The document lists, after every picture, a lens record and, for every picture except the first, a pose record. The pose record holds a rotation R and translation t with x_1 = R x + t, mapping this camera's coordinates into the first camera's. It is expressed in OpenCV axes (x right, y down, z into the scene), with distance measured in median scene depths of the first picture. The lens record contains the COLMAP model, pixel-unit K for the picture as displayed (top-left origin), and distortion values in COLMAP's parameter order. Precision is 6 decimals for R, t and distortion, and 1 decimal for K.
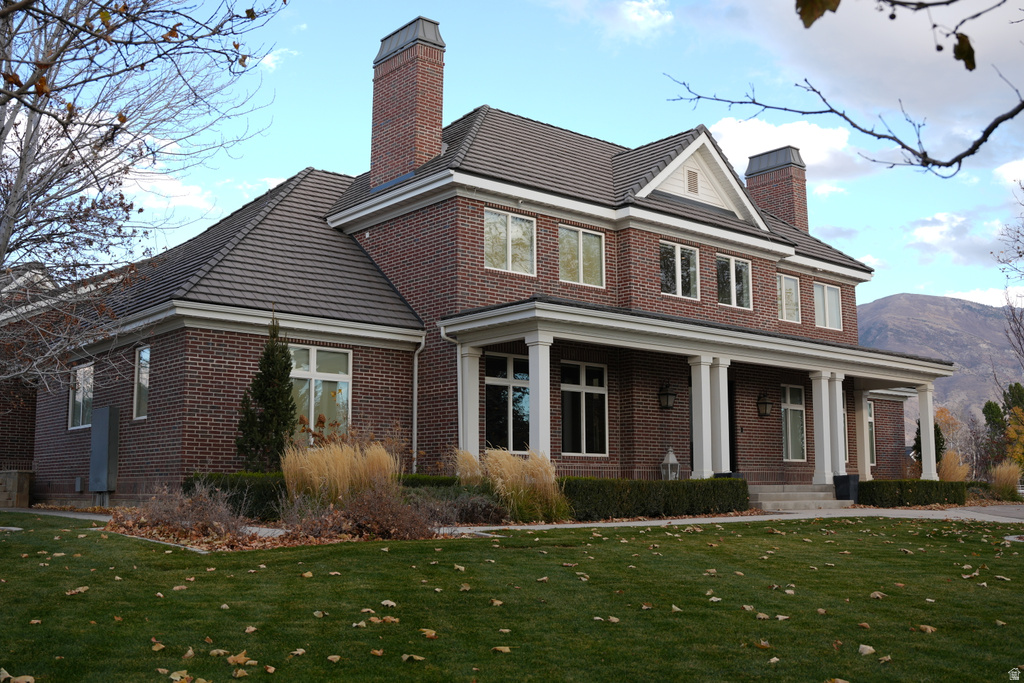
lens RADIAL K [[1096.2, 0, 512.0], [0, 1096.2, 341.5], [0, 0, 1]] dist [-0.202926, 0.186857]
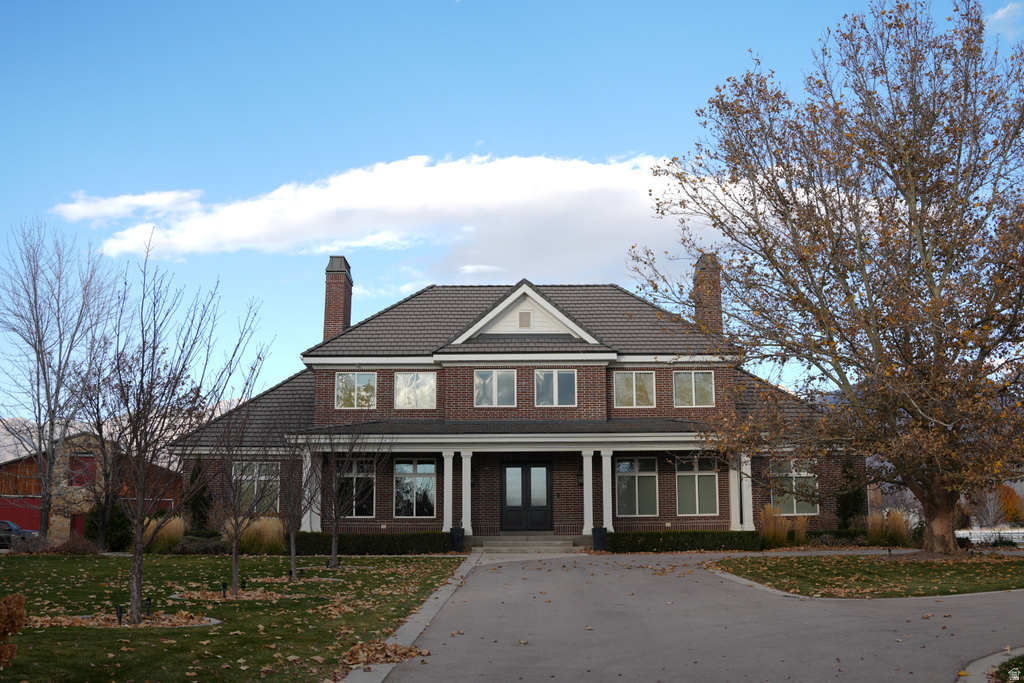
lens RADIAL K [[1096.2, 0, 512.0], [0, 1096.2, 341.5], [0, 0, 1]] dist [-0.202926, 0.186857]
pose [[0.754925, -0.126908, -0.643415, 1.137895], [0.093562, 0.991904, -0.085867, 0.001441], [0.649103, 0.004624, 0.760686, -0.099443]]
